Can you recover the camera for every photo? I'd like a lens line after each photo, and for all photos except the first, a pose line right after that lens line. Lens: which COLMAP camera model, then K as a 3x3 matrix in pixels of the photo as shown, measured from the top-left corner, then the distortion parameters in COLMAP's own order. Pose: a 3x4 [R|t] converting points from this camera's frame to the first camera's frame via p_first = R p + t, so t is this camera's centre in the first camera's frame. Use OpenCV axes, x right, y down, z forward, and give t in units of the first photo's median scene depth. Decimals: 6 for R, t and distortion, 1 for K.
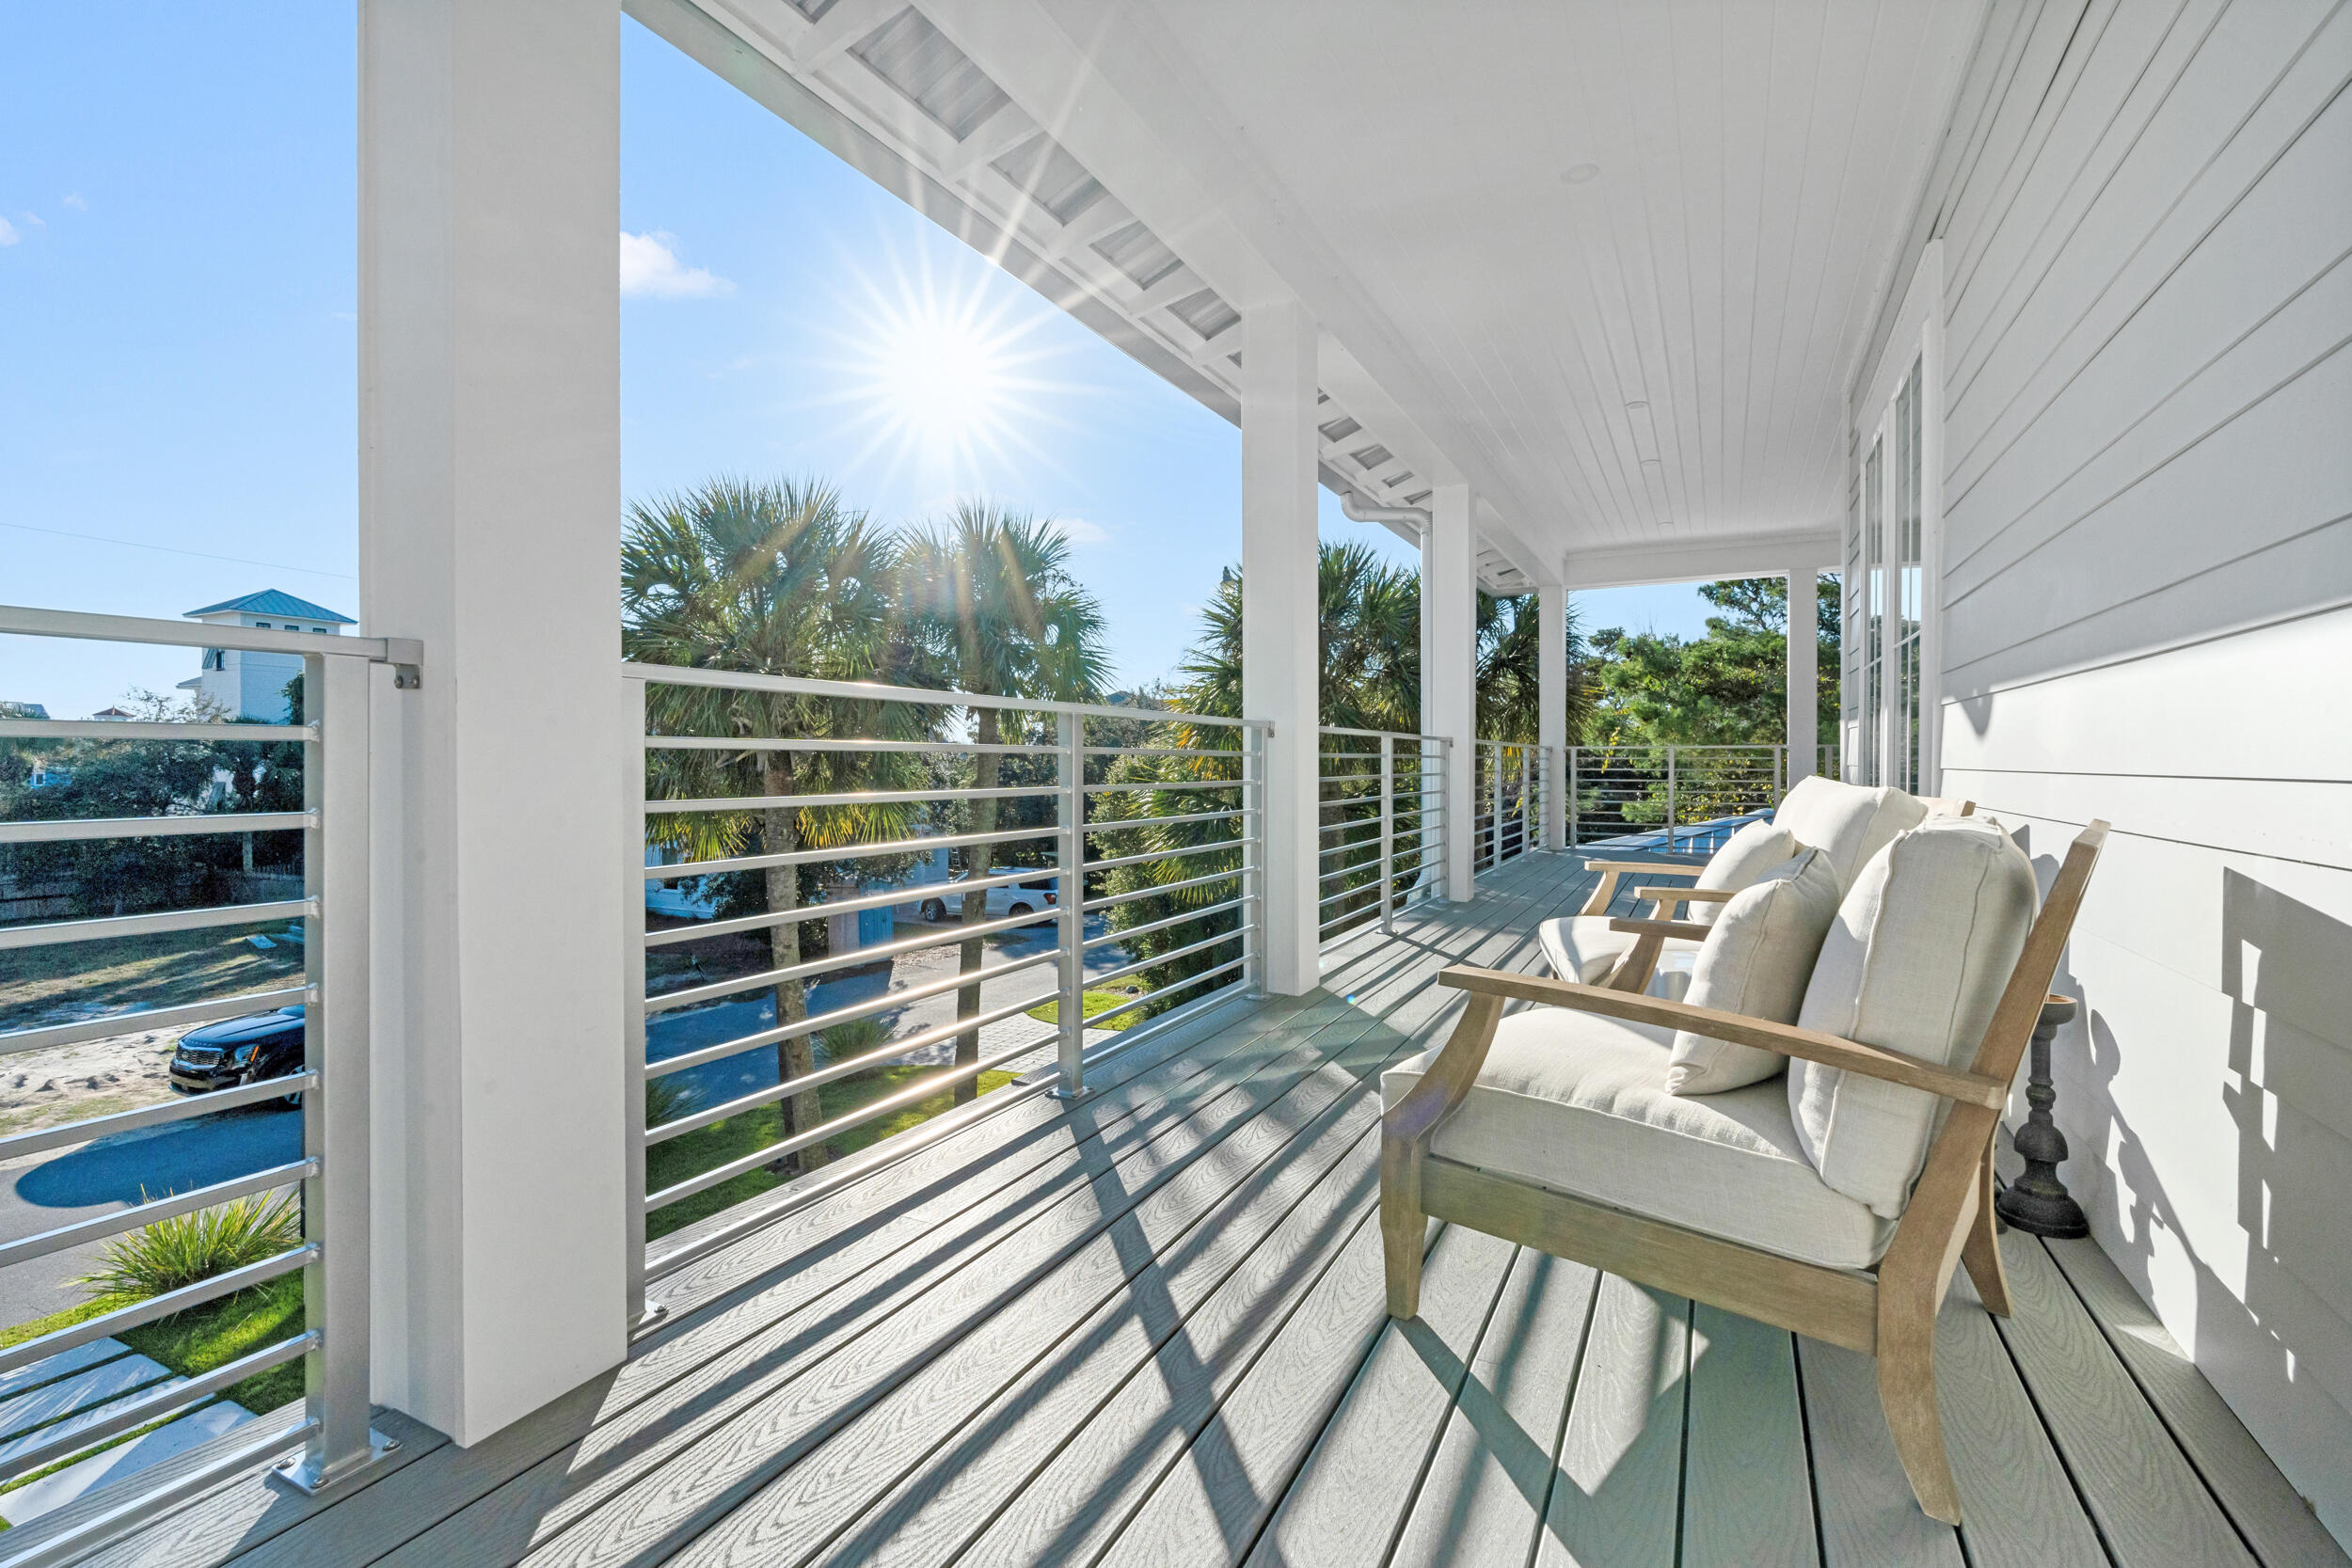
lens RADIAL K [[1080.5, 0, 1176.0], [0, 1080.5, 784.0], [0, 0, 1]] dist [-0.000469, 0.000019]
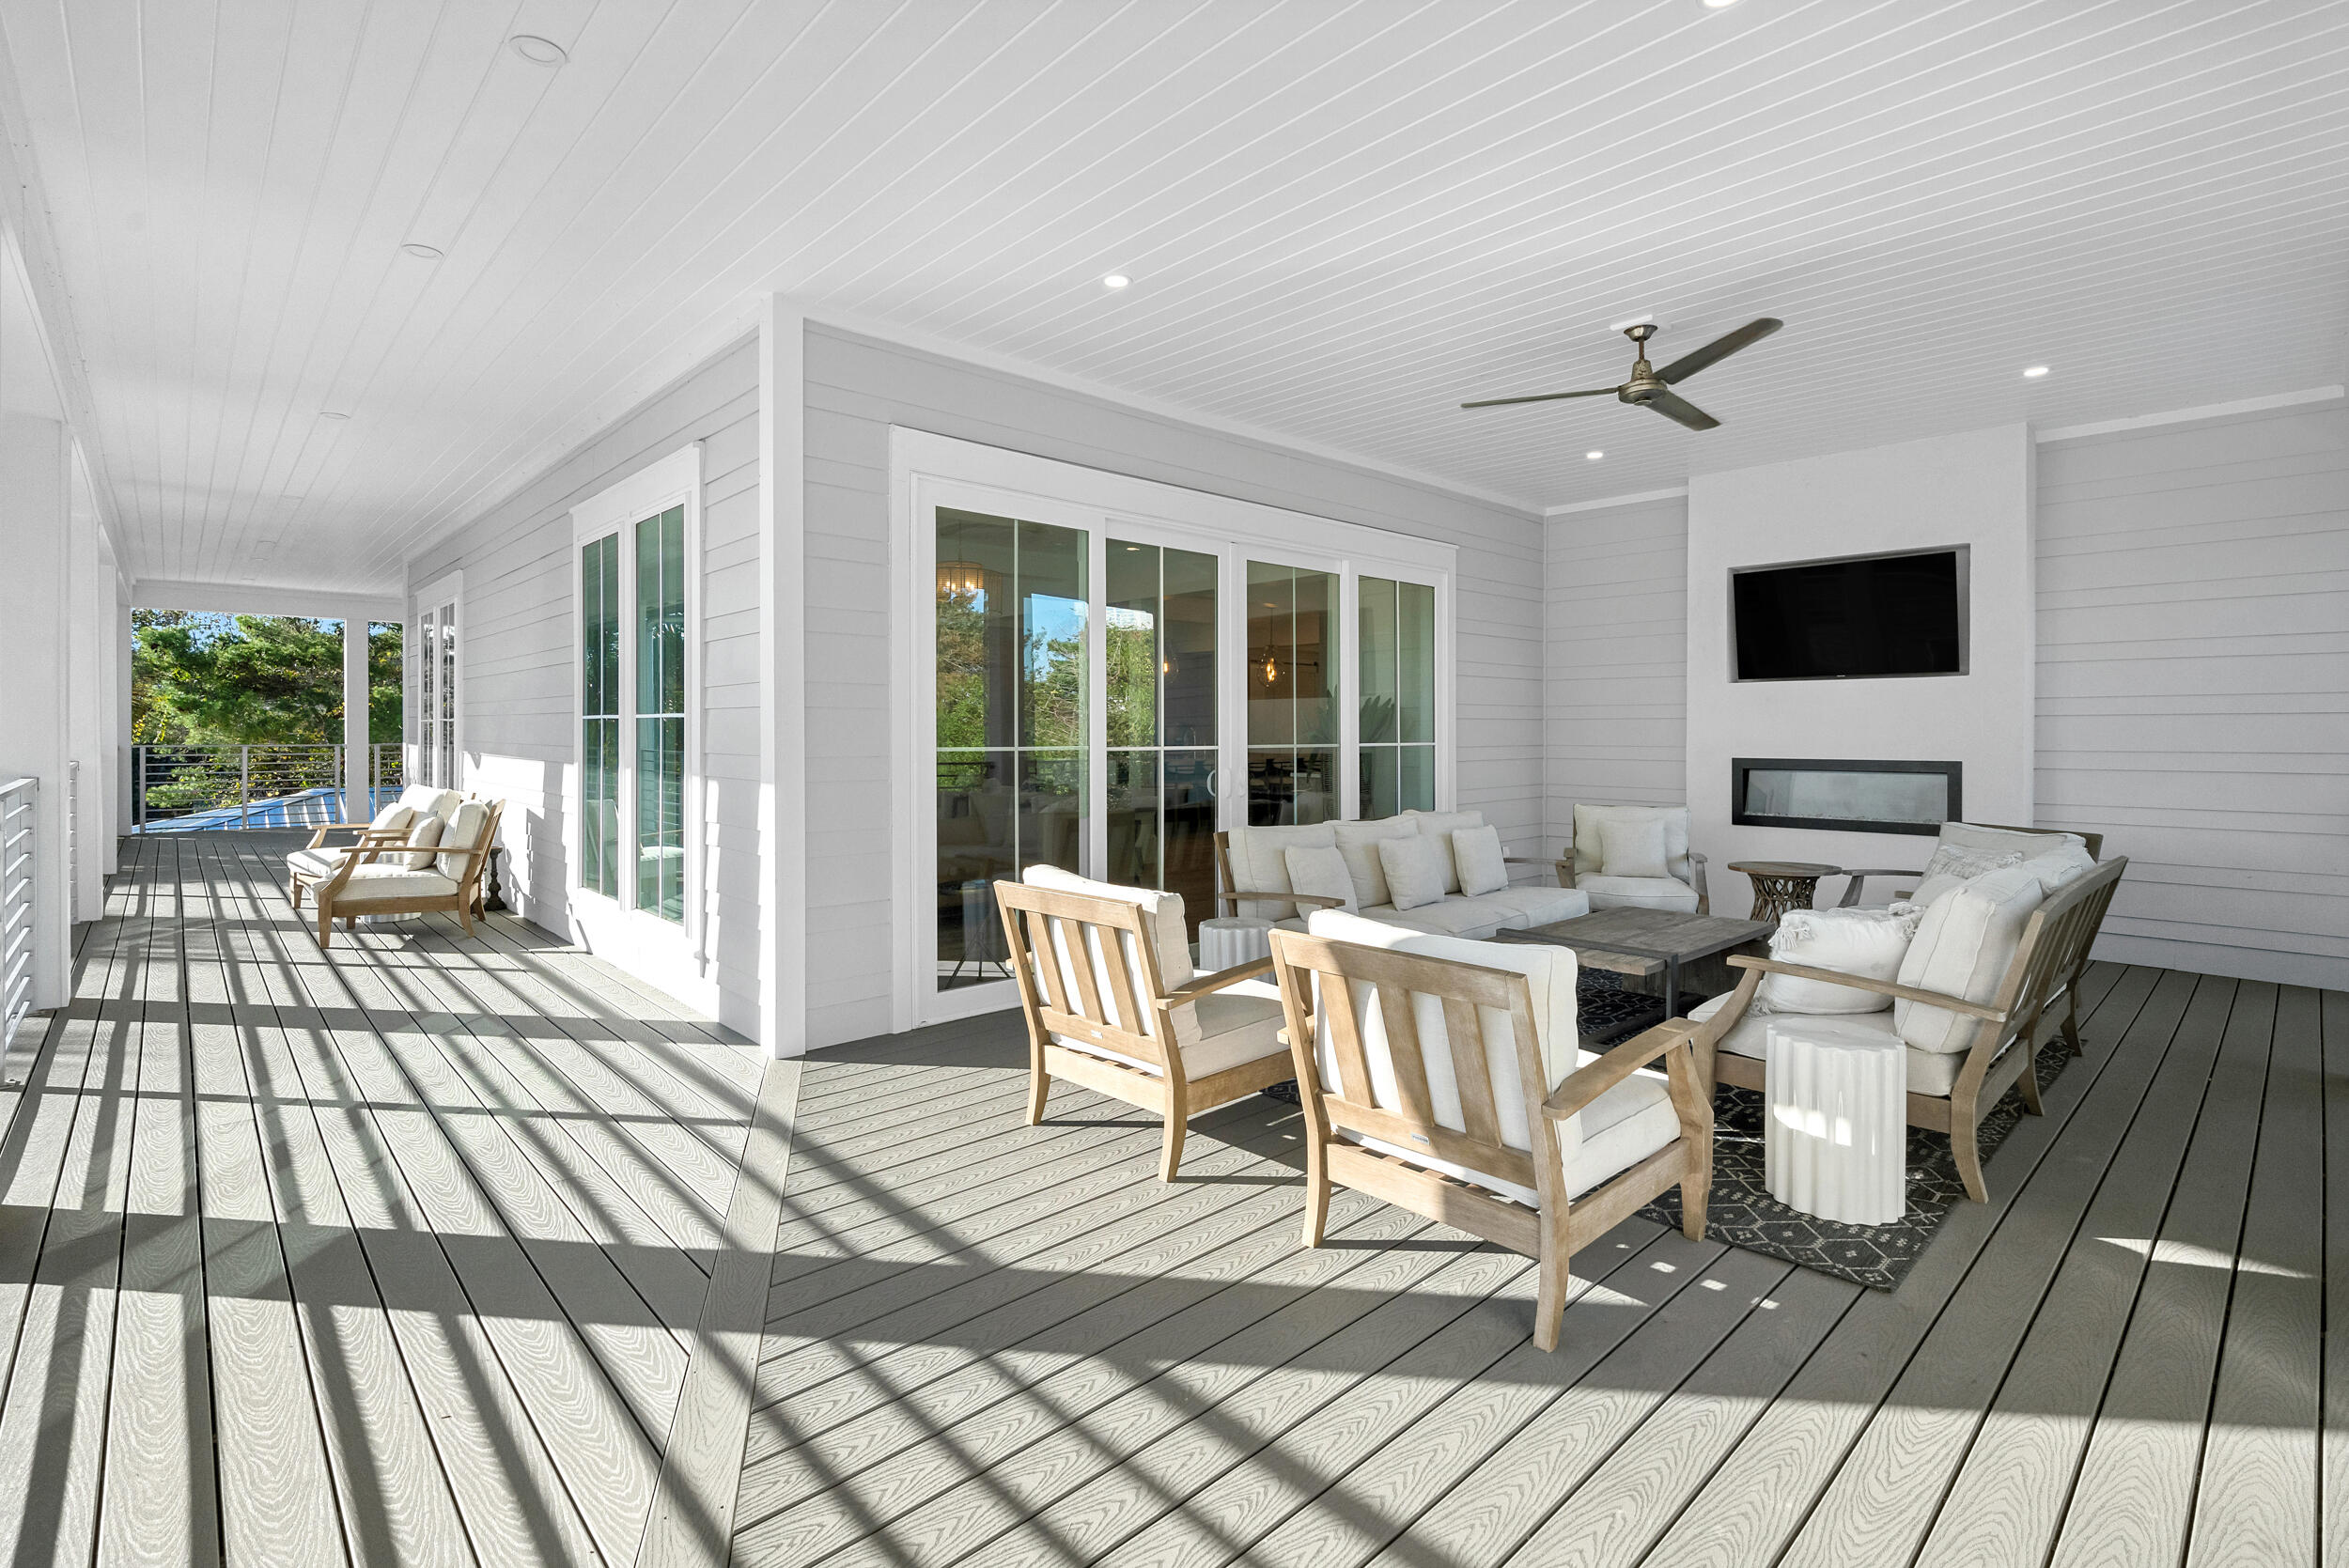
lens RADIAL K [[1063.9, 0, 1180.0], [0, 1063.9, 732.8], [0, 0, 1]] dist [0.001313, 0.000203]
pose [[0.340833, -0.003978, 0.940116, -1.245996], [0.015945, 0.999872, -0.001550, -0.100495], [-0.939989, 0.015518, 0.340852, -1.680504]]
